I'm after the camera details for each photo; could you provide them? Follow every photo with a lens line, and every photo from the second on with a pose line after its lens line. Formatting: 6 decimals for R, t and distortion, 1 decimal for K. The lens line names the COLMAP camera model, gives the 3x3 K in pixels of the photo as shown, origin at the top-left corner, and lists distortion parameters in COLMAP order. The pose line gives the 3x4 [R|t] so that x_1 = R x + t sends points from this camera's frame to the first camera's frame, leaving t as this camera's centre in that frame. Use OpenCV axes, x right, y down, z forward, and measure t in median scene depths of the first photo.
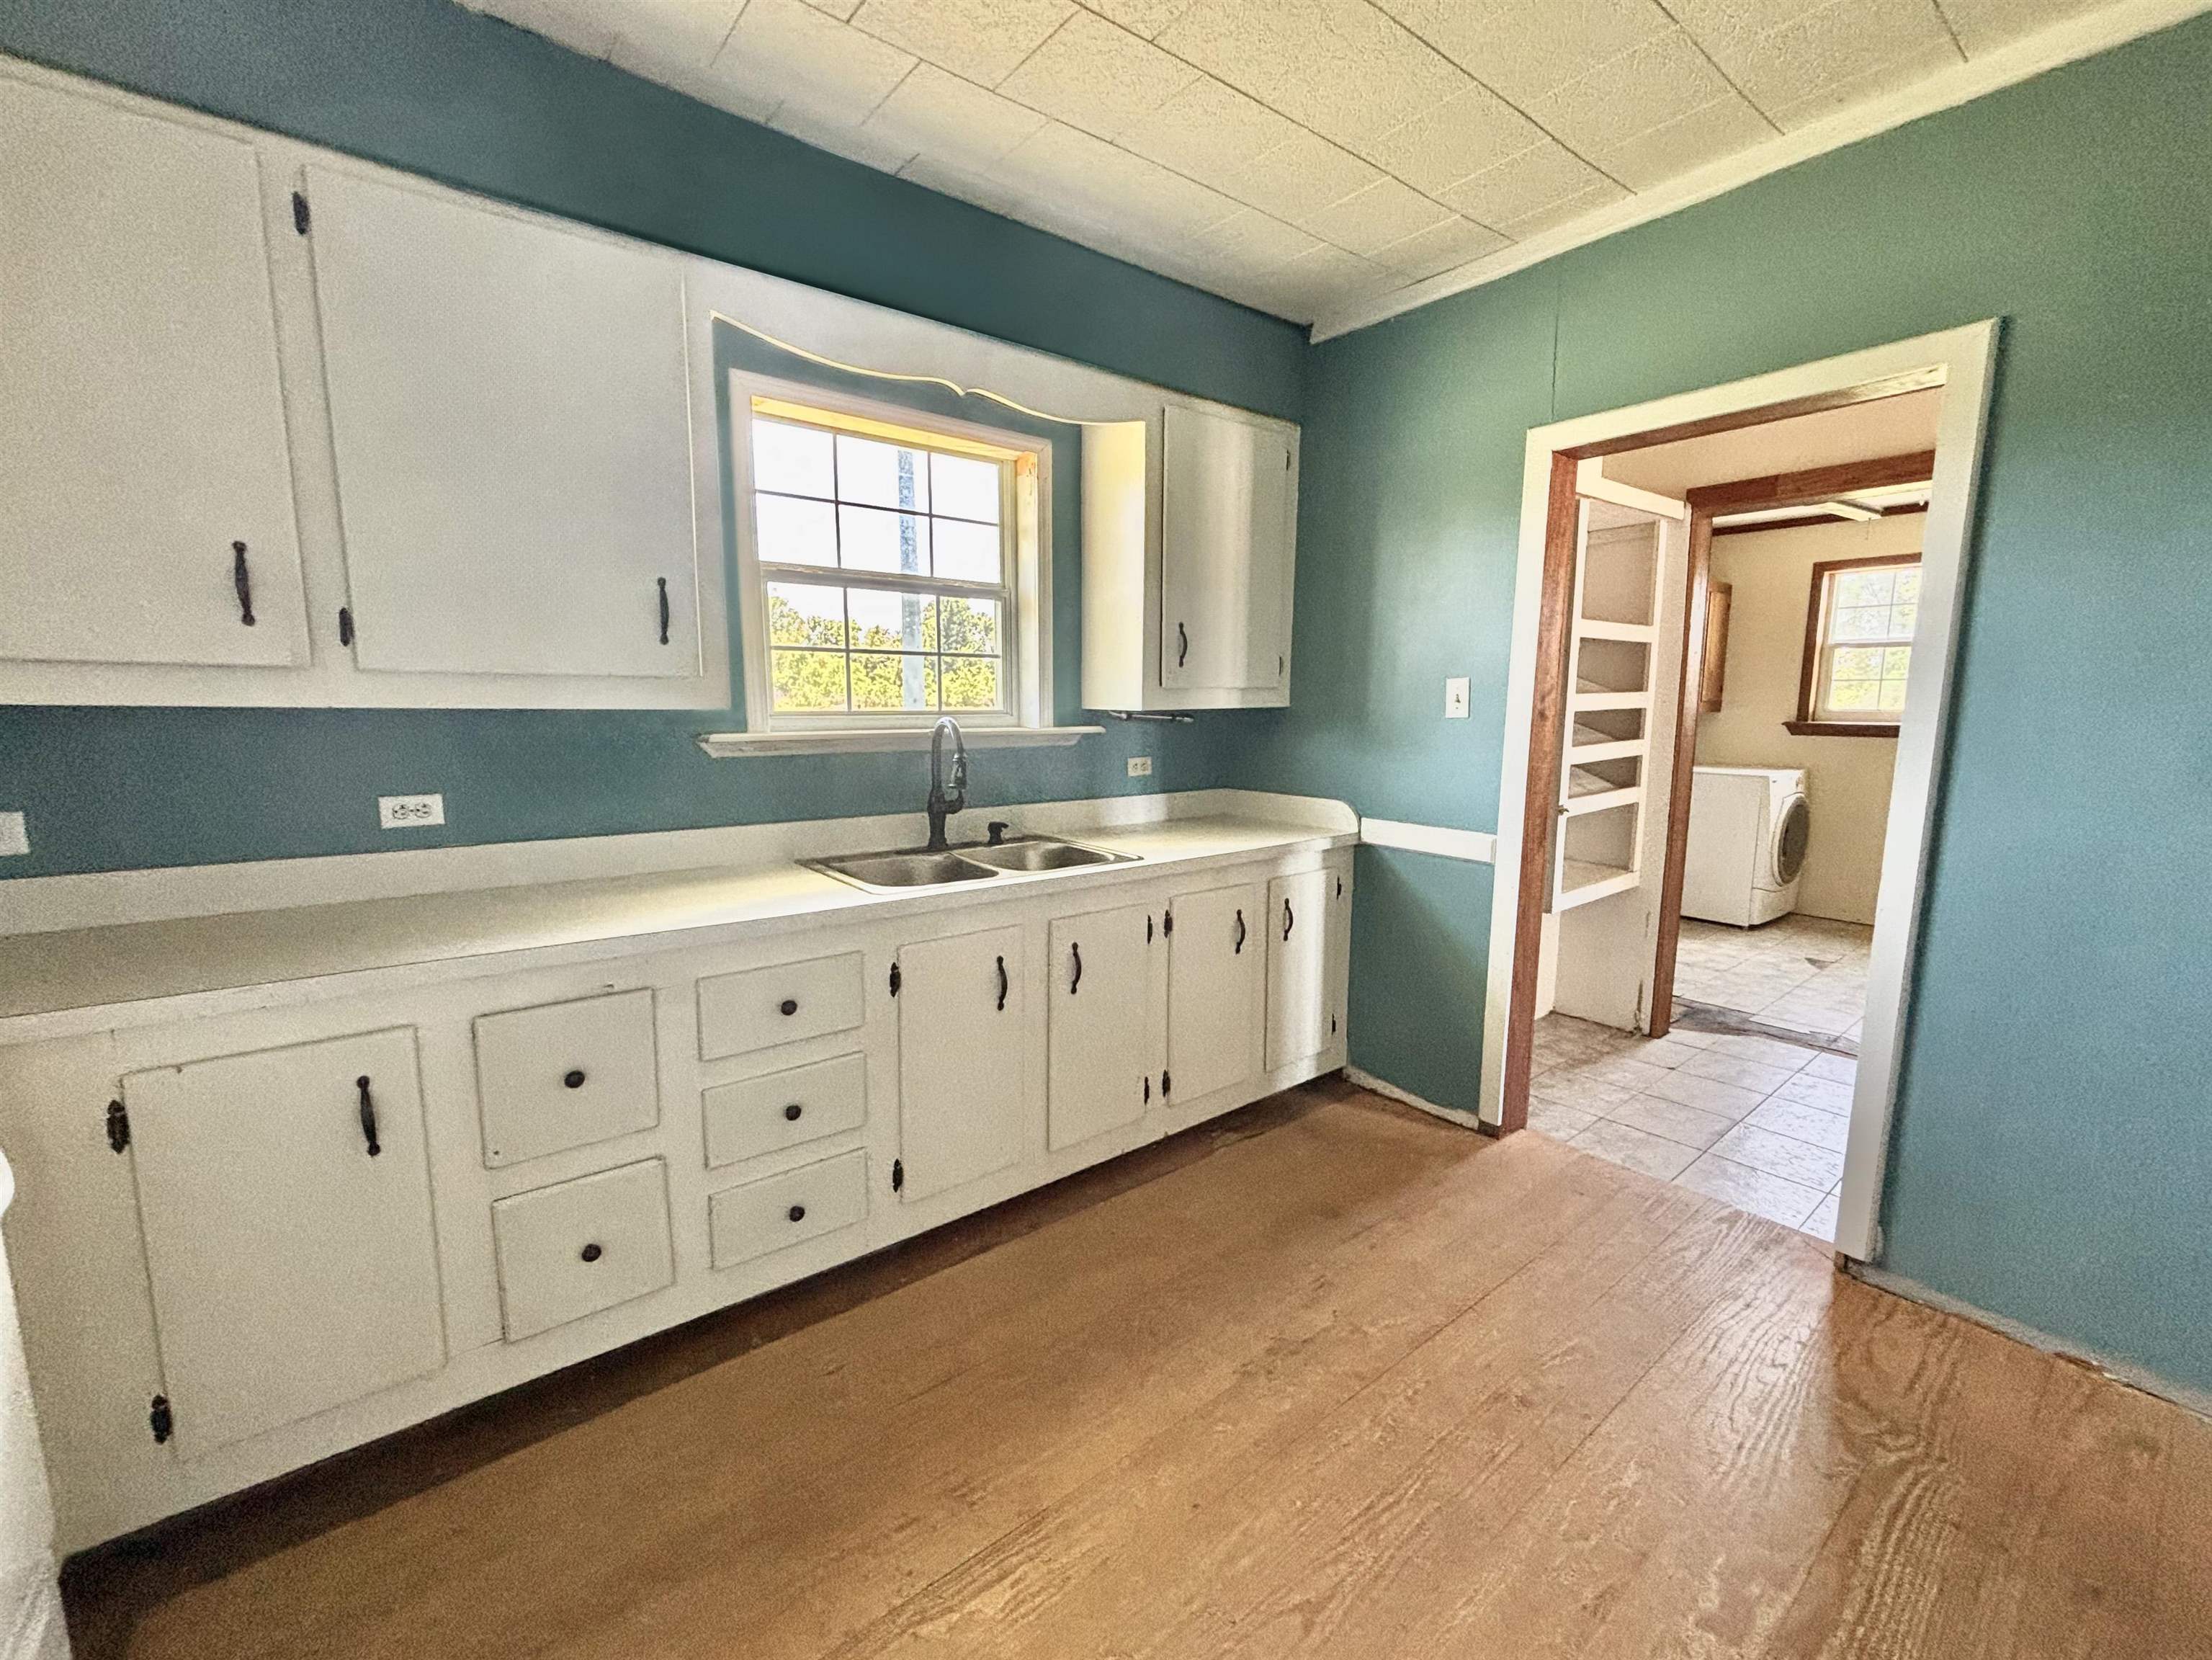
lens RADIAL K [[911.9, 0, 1097.4], [0, 911.9, 825.2], [0, 0, 1]] dist [-0.008427, -0.000201]
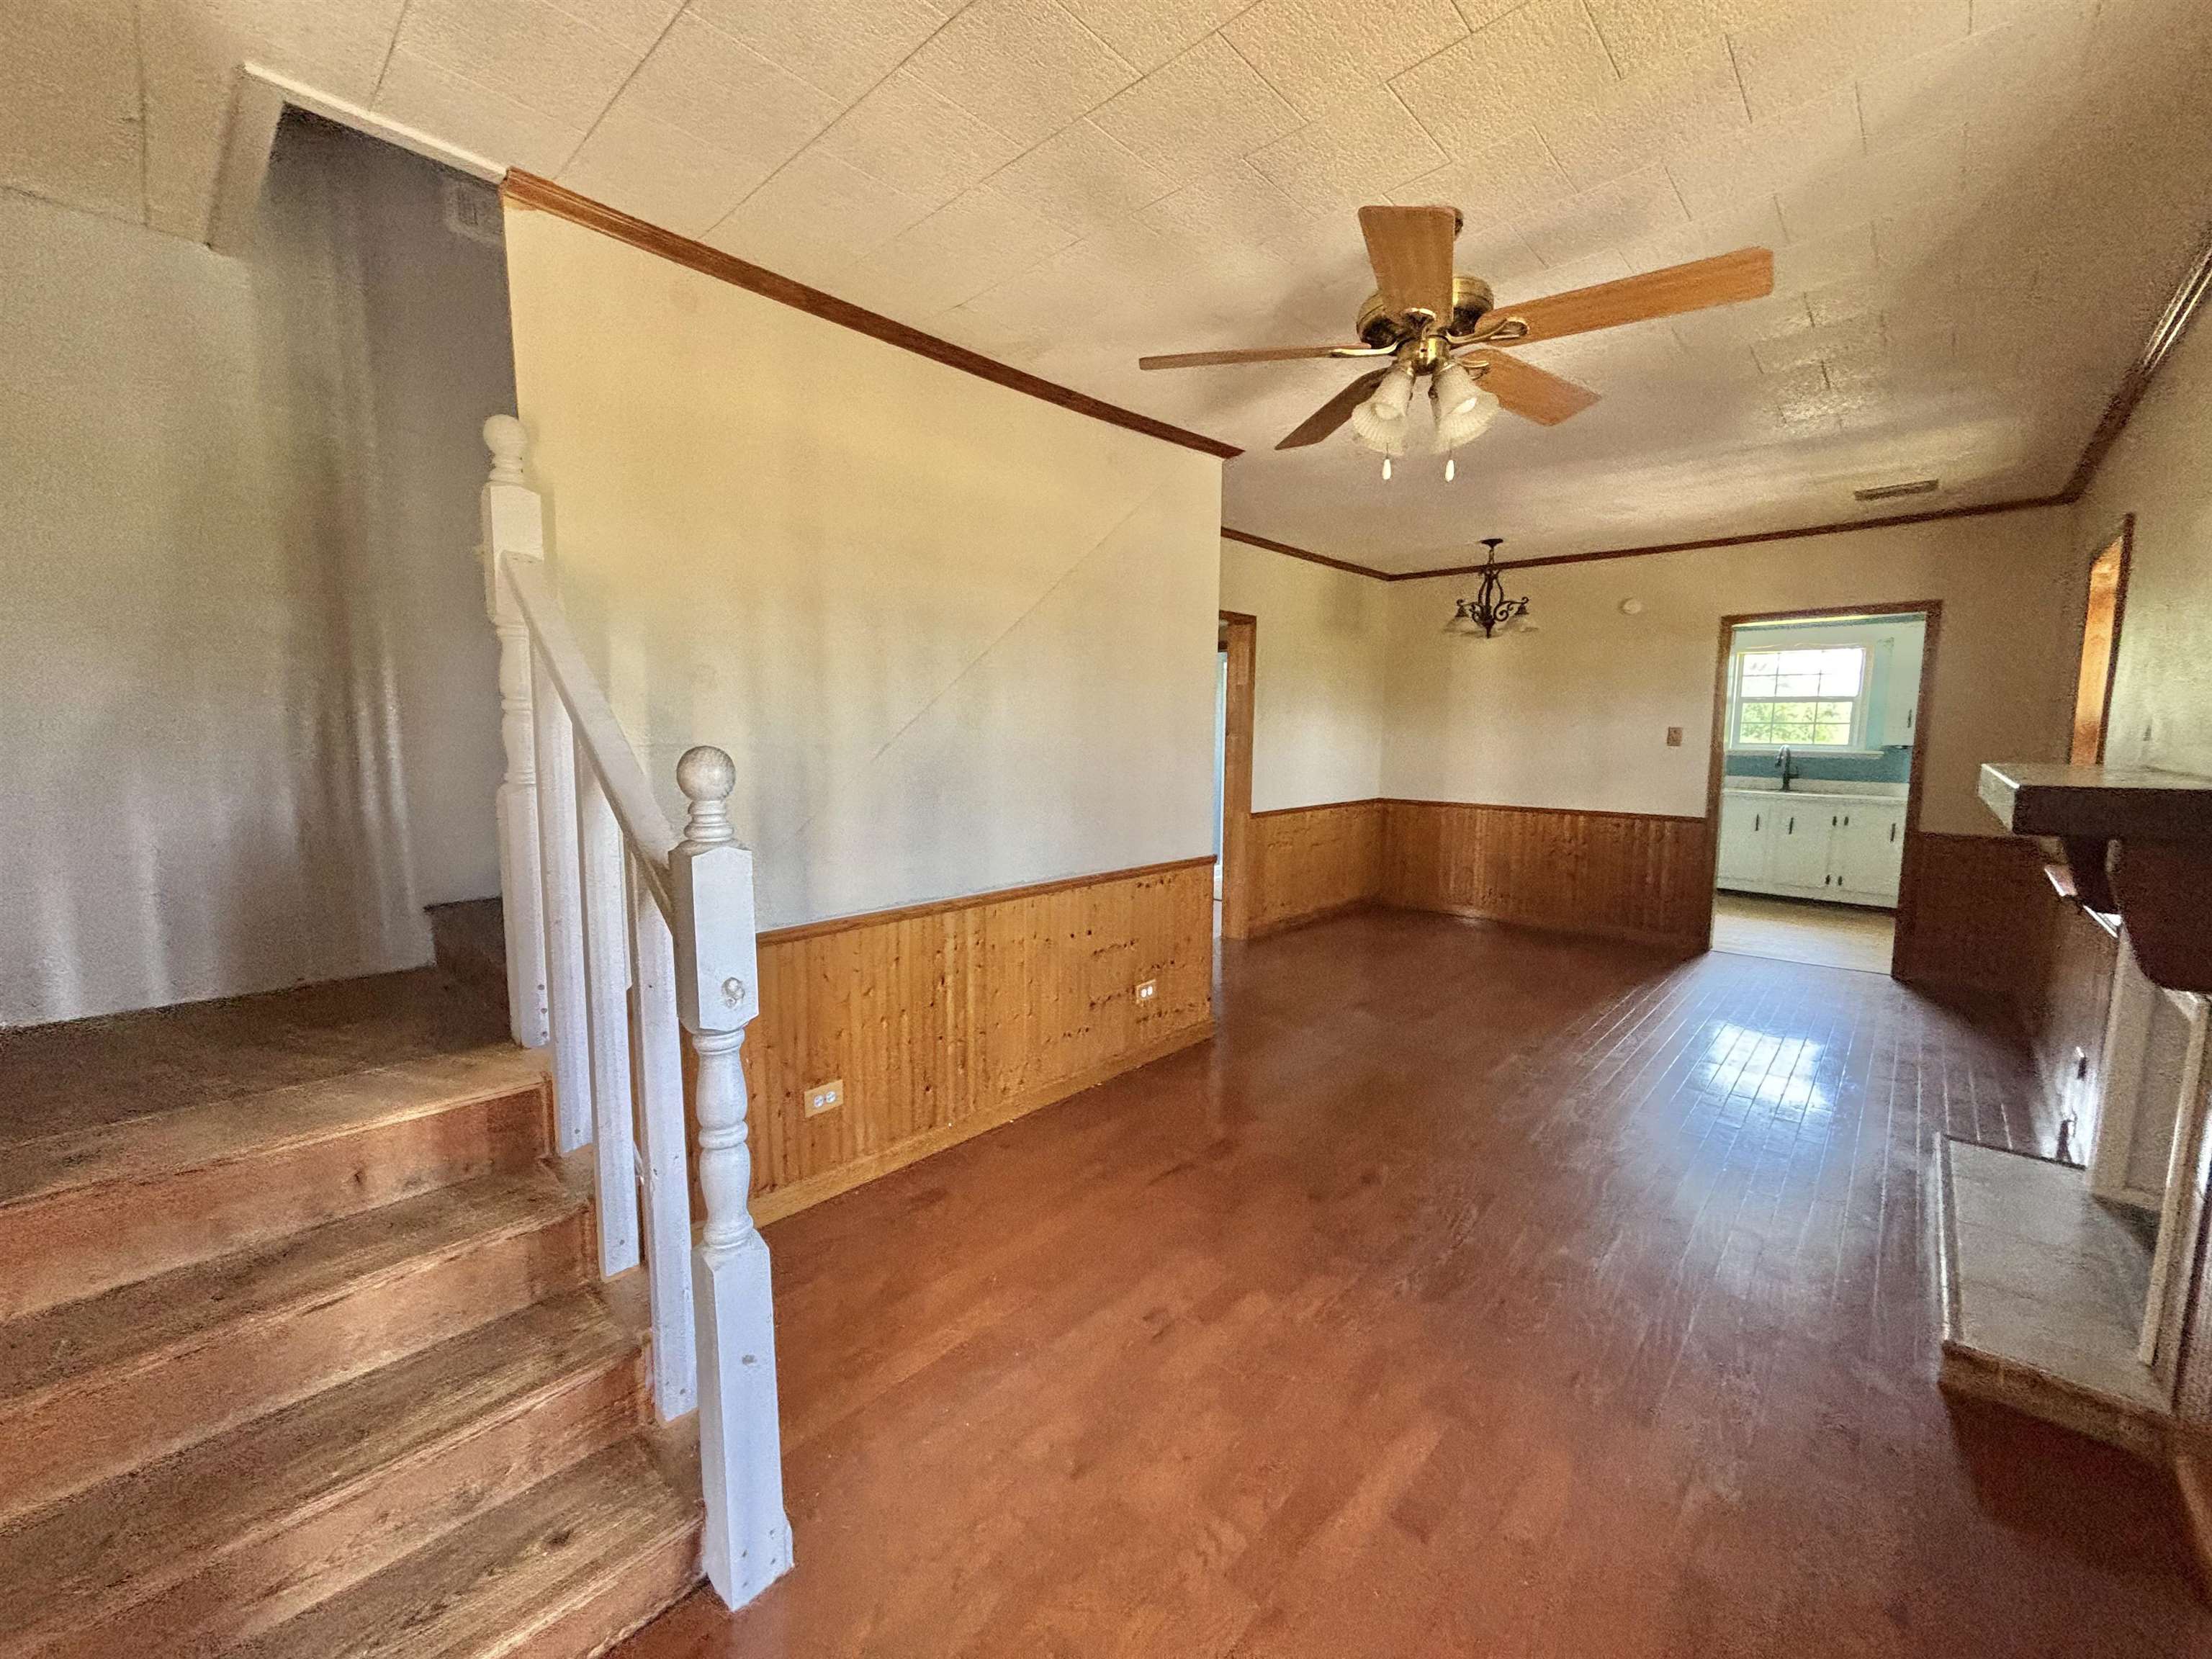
lens RADIAL K [[890.1, 0, 1101.5], [0, 890.1, 829.2], [0, 0, 1]] dist [0.001033, 0.000020]
pose [[0.149027, 0.105452, -0.983194, 2.343844], [-0.149003, 0.985339, 0.083097, 0.239353], [0.977542, 0.134115, 0.162555, -1.607880]]
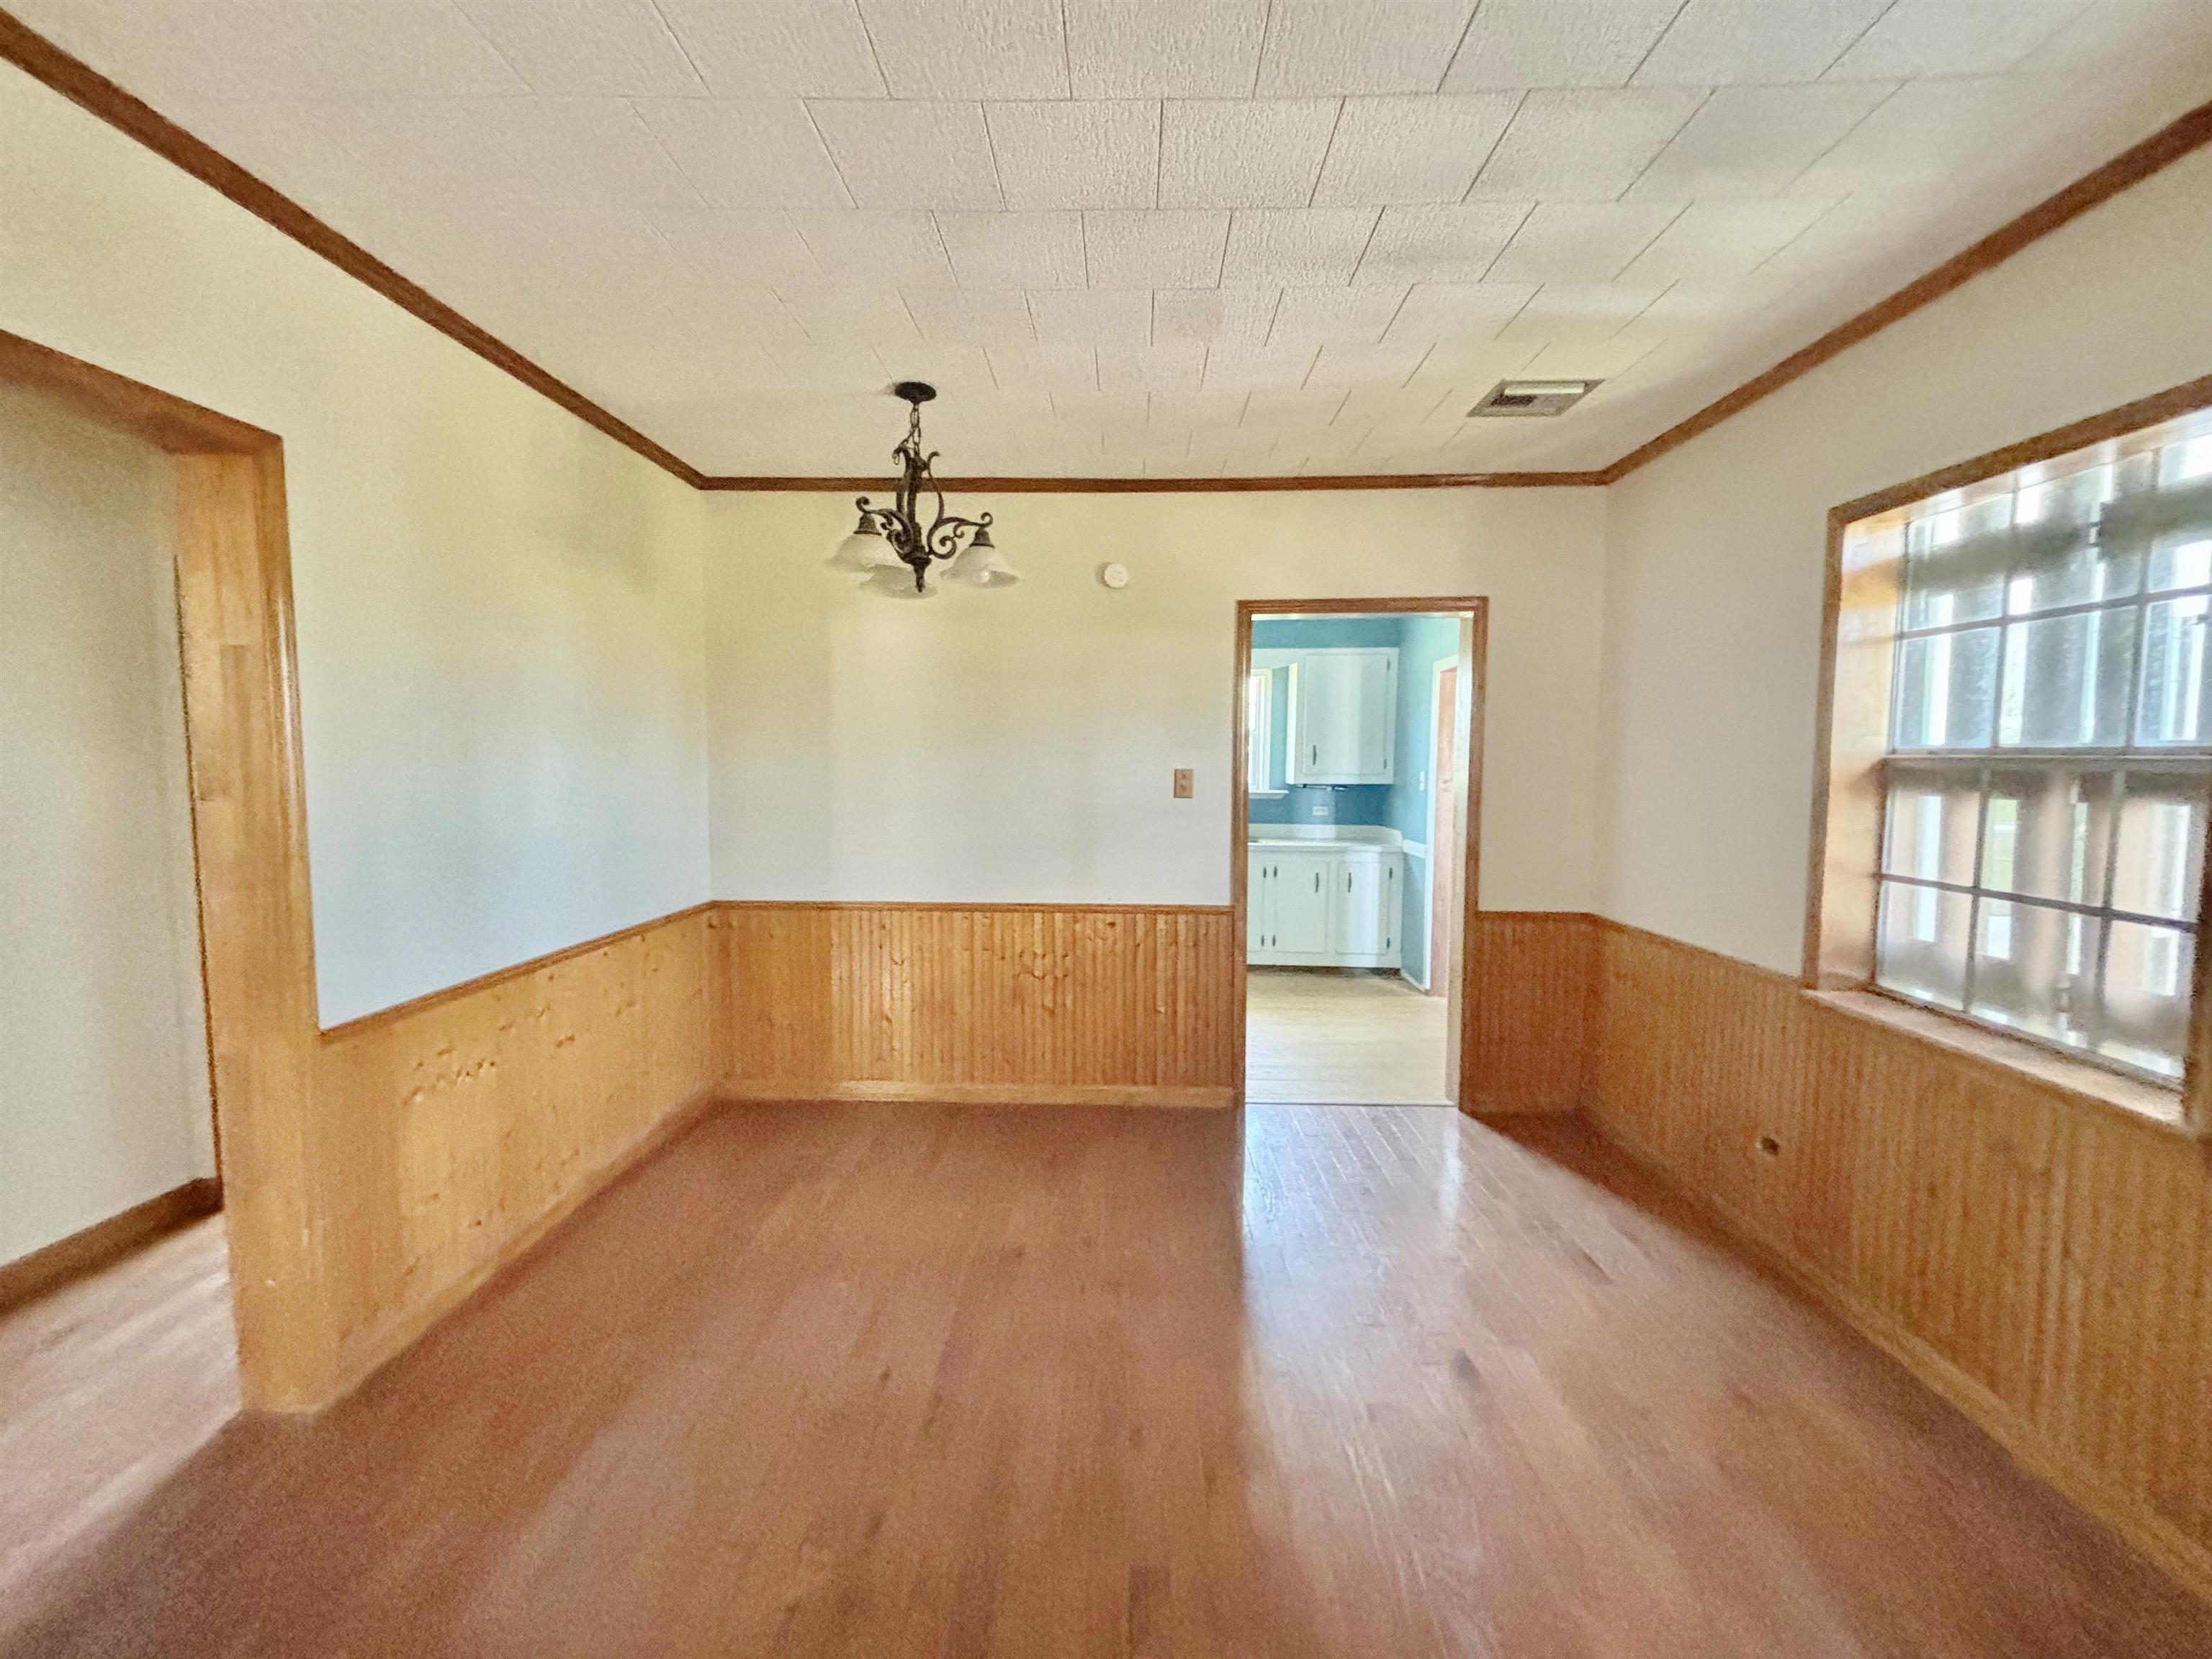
lens RADIAL K [[890.1, 0, 1101.5], [0, 890.1, 829.2], [0, 0, 1]] dist [0.001033, 0.000020]
pose [[0.759088, 0.049028, -0.649139, 1.213410], [-0.096765, 0.994580, -0.038037, 0.126338], [0.643756, 0.091688, 0.759718, -1.057094]]
